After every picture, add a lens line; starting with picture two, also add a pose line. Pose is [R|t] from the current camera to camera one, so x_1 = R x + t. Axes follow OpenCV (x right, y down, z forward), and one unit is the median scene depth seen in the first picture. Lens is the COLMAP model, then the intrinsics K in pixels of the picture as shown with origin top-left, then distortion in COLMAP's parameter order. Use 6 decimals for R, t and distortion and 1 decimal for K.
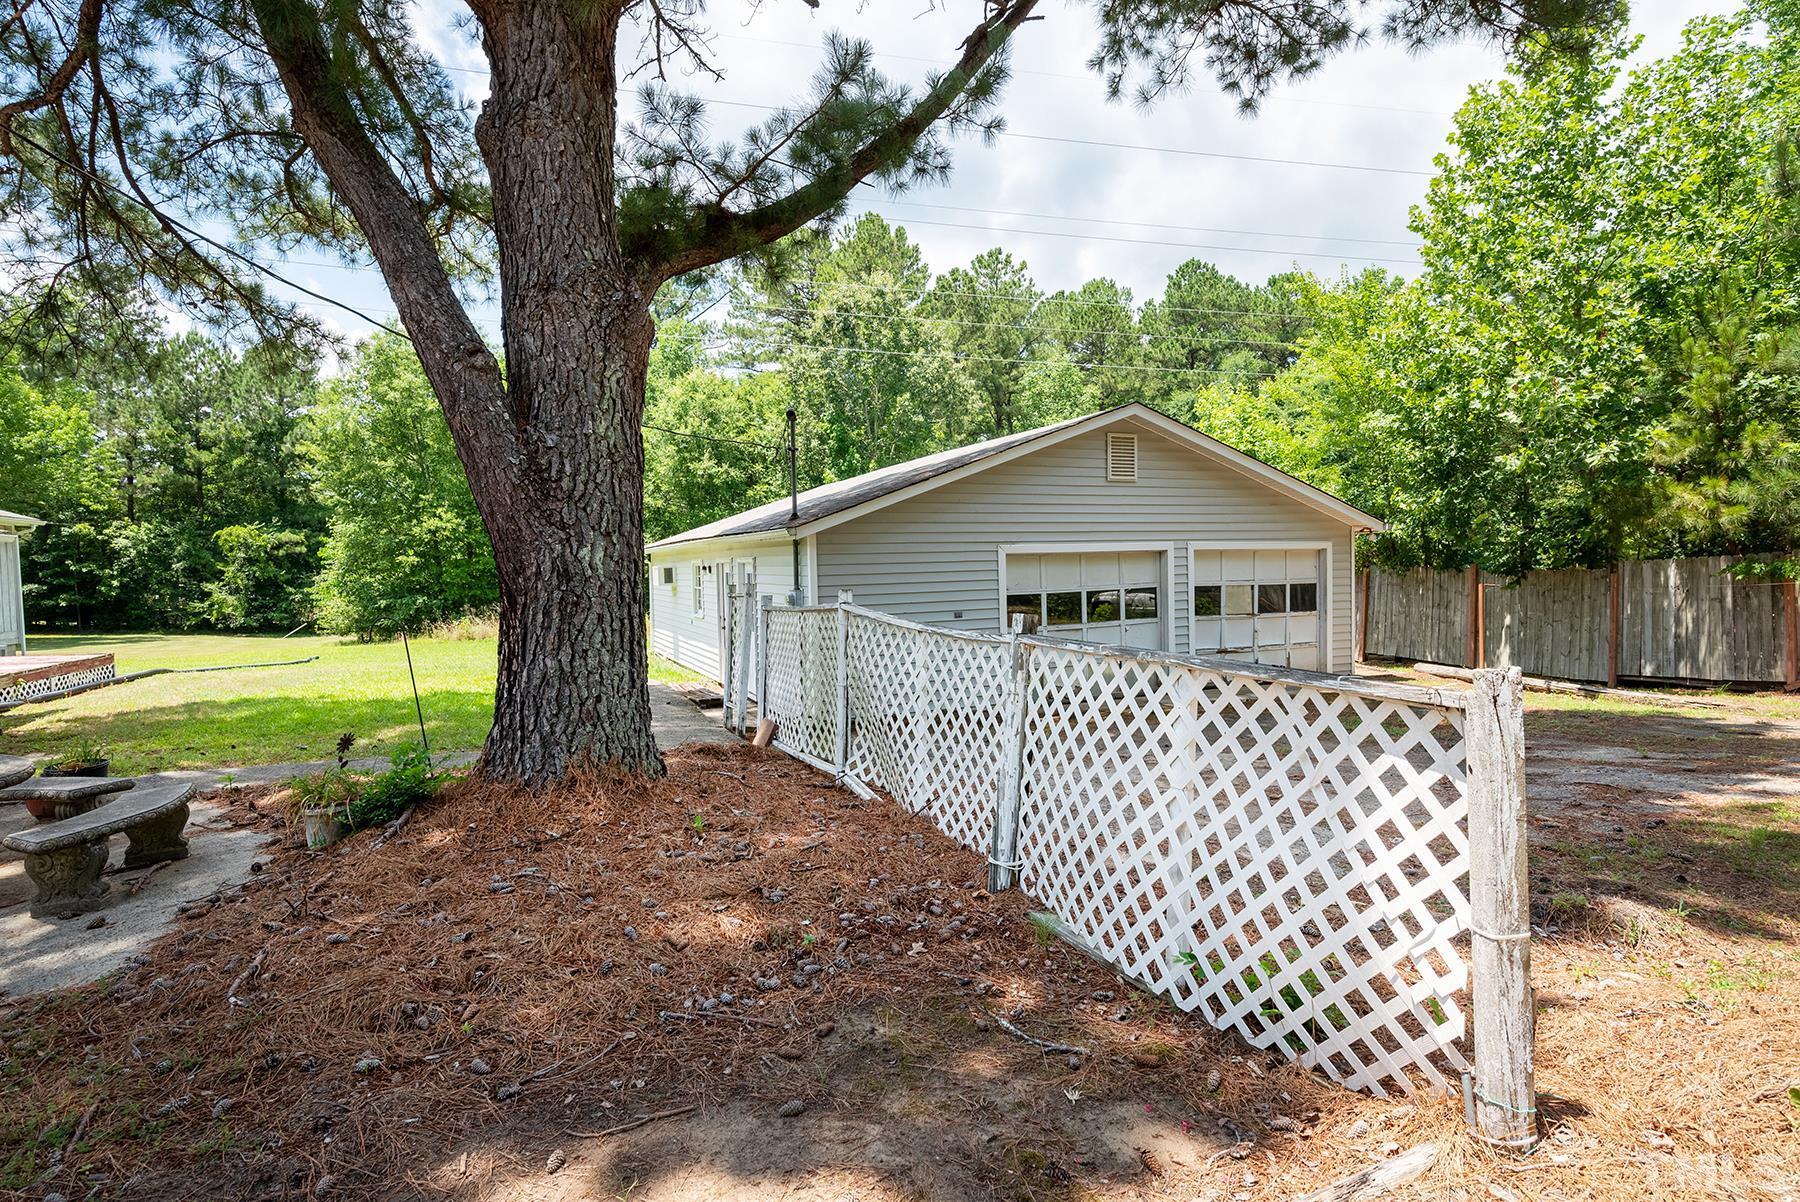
lens RADIAL K [[899.4, 0, 899.7], [0, 899.4, 596.2], [0, 0, 1]] dist [0.000130, 0.000307]
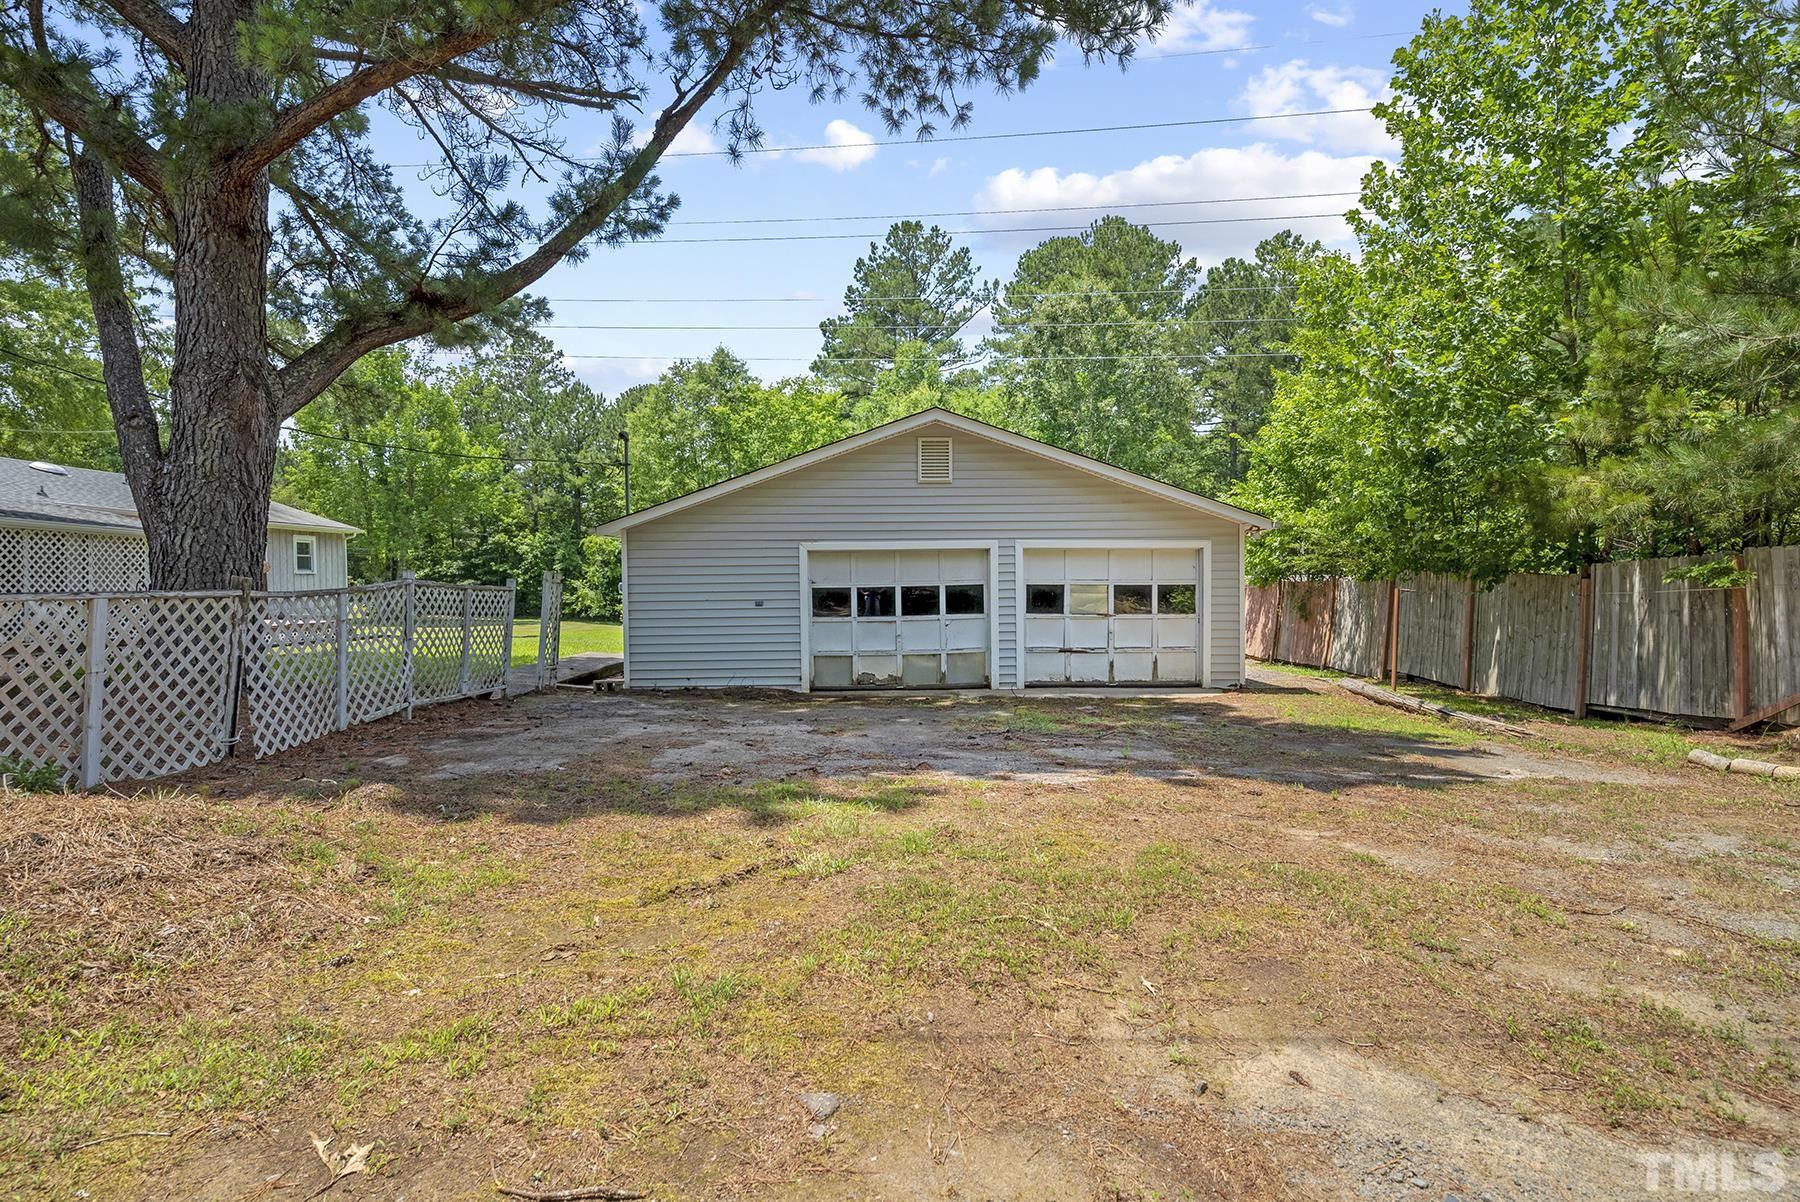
lens RADIAL K [[899.4, 0, 888.9], [0, 899.4, 594.2], [0, 0, 1]] dist [0.000130, 0.000307]
pose [[0.922851, 0.020896, -0.384590, 0.558203], [-0.025569, 0.999648, -0.007042, 0.010839], [0.384308, 0.016332, 0.923061, 0.007908]]
